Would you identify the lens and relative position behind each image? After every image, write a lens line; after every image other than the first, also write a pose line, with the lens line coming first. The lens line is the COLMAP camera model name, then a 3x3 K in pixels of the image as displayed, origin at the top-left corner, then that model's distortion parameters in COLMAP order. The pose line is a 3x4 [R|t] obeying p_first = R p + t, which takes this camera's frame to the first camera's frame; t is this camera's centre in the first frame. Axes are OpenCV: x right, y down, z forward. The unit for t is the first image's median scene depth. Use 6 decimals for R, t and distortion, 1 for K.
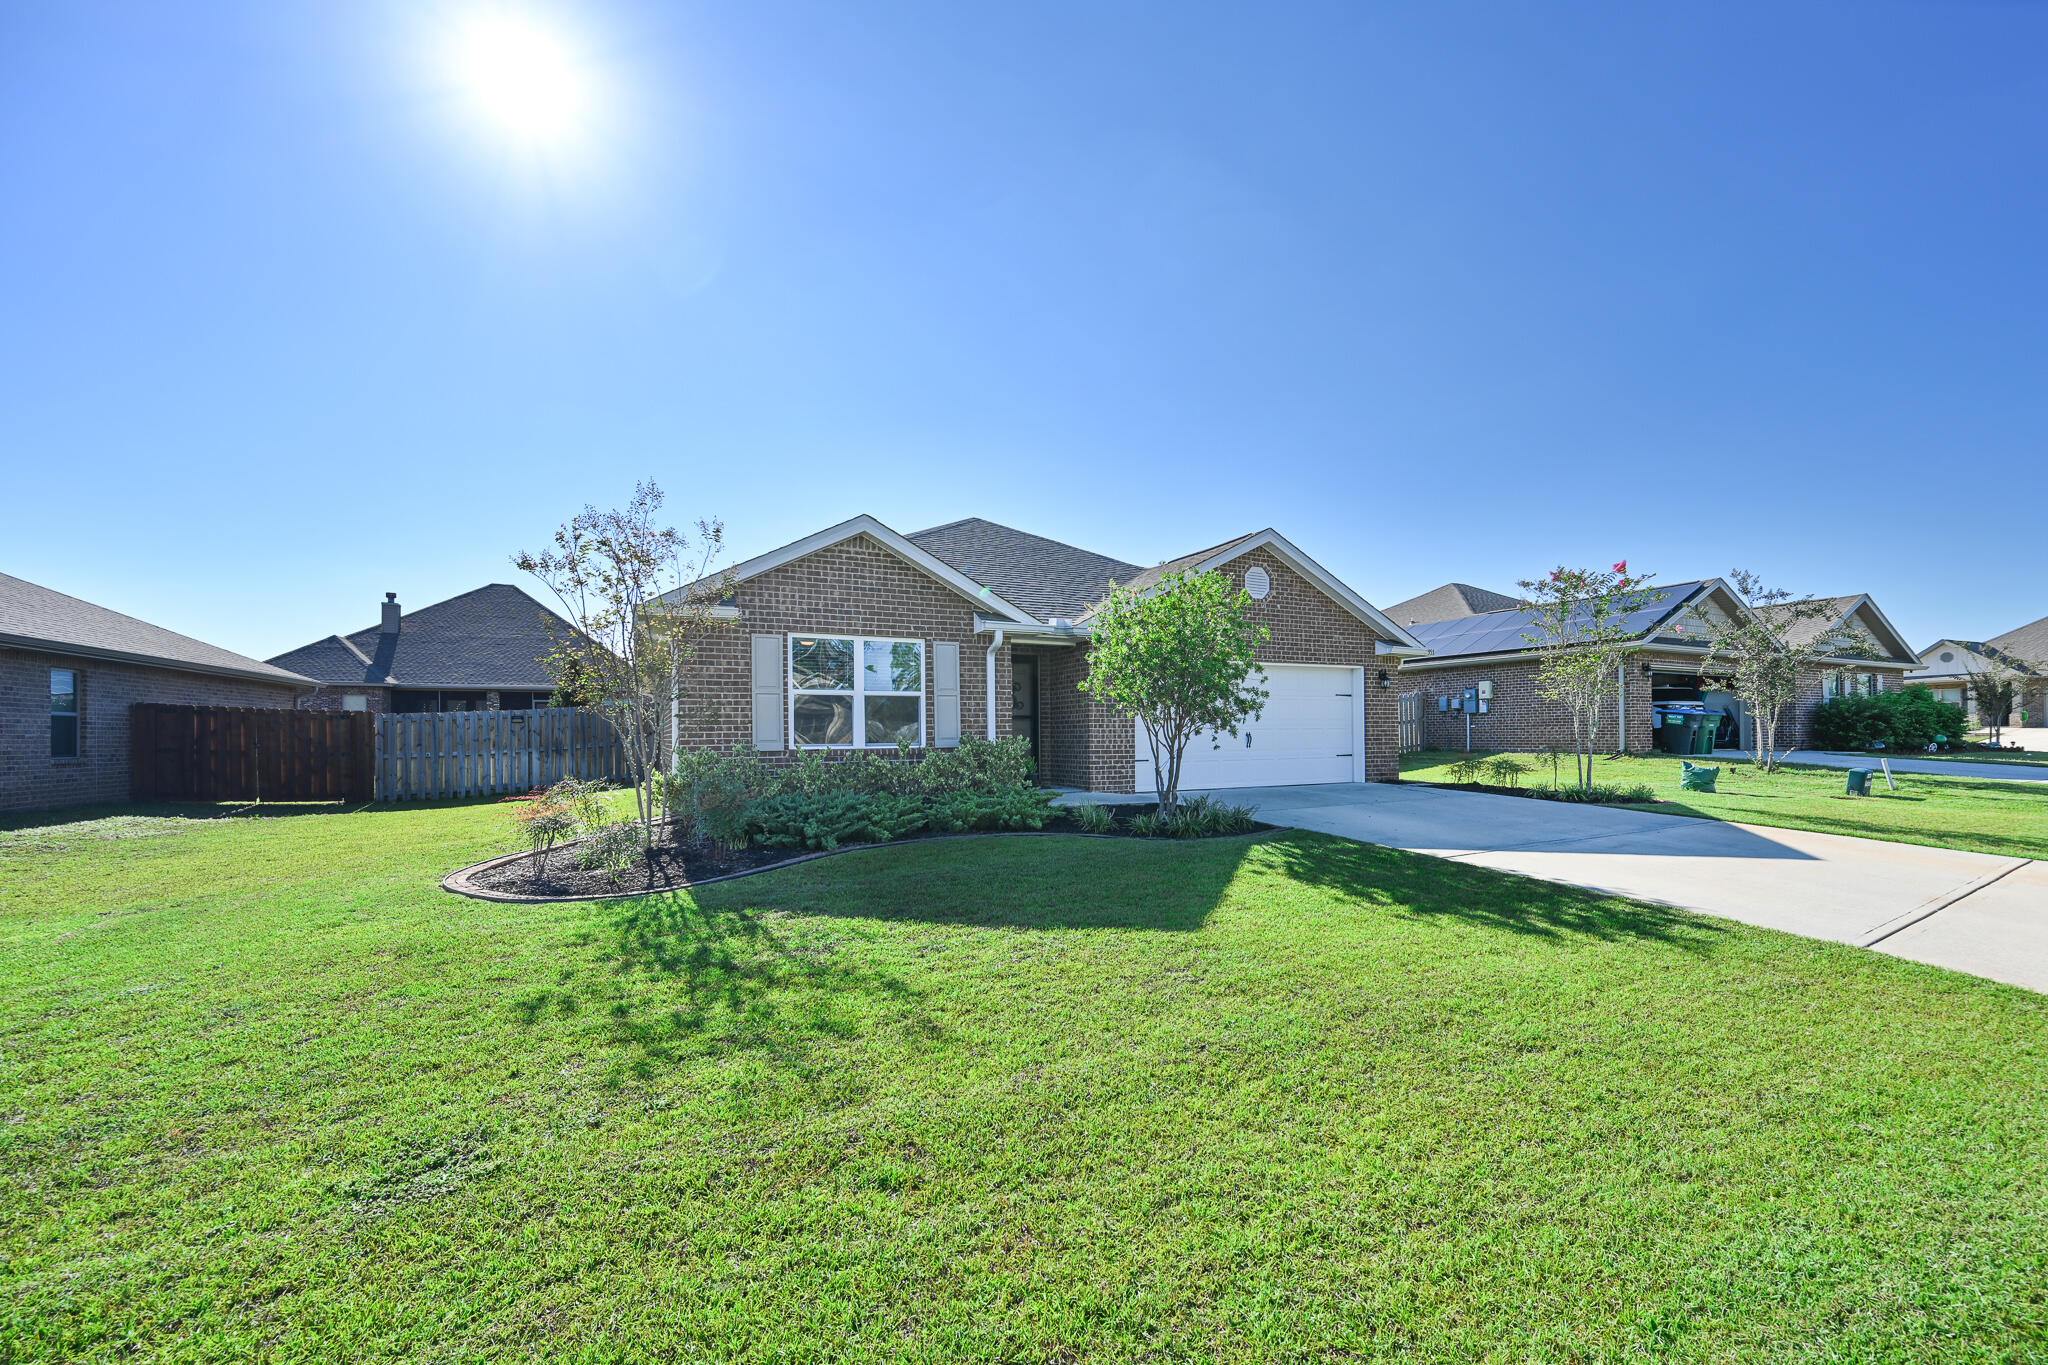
lens RADIAL K [[808.3, 0, 1109.4], [0, 808.3, 692.7], [0, 0, 1]] dist [-0.000534, 0.000161]
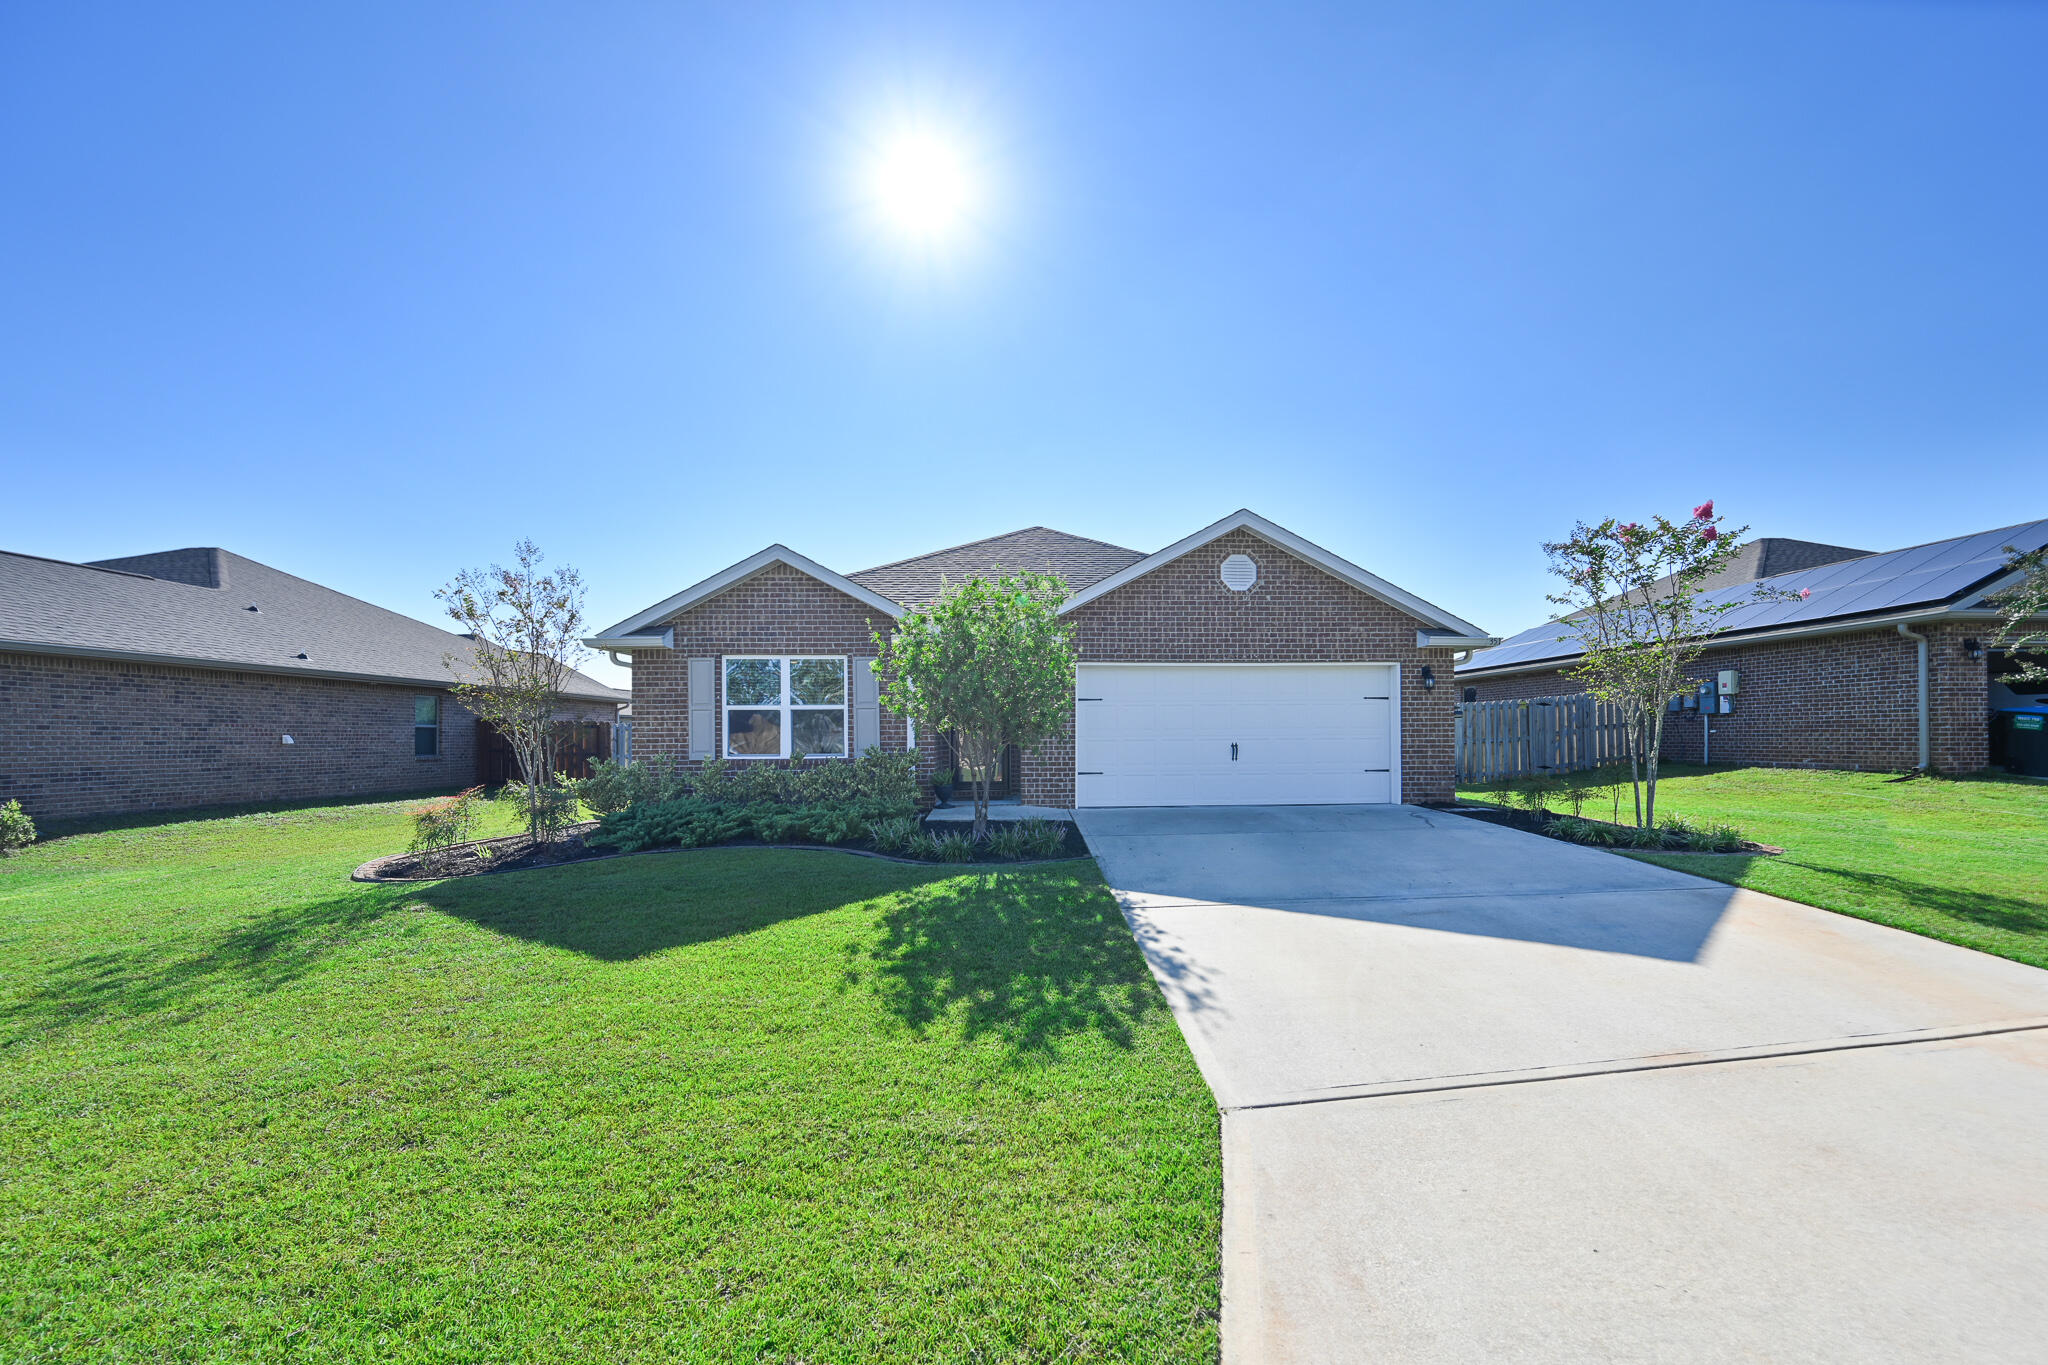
lens RADIAL K [[808.3, 0, 1027.0], [0, 808.3, 691.3], [0, 0, 1]] dist [-0.000534, 0.000161]
pose [[0.912588, -0.020936, -0.408345, 0.405878], [0.019958, 0.999779, -0.006657, -0.007346], [0.408394, -0.002075, 0.912803, 0.129290]]
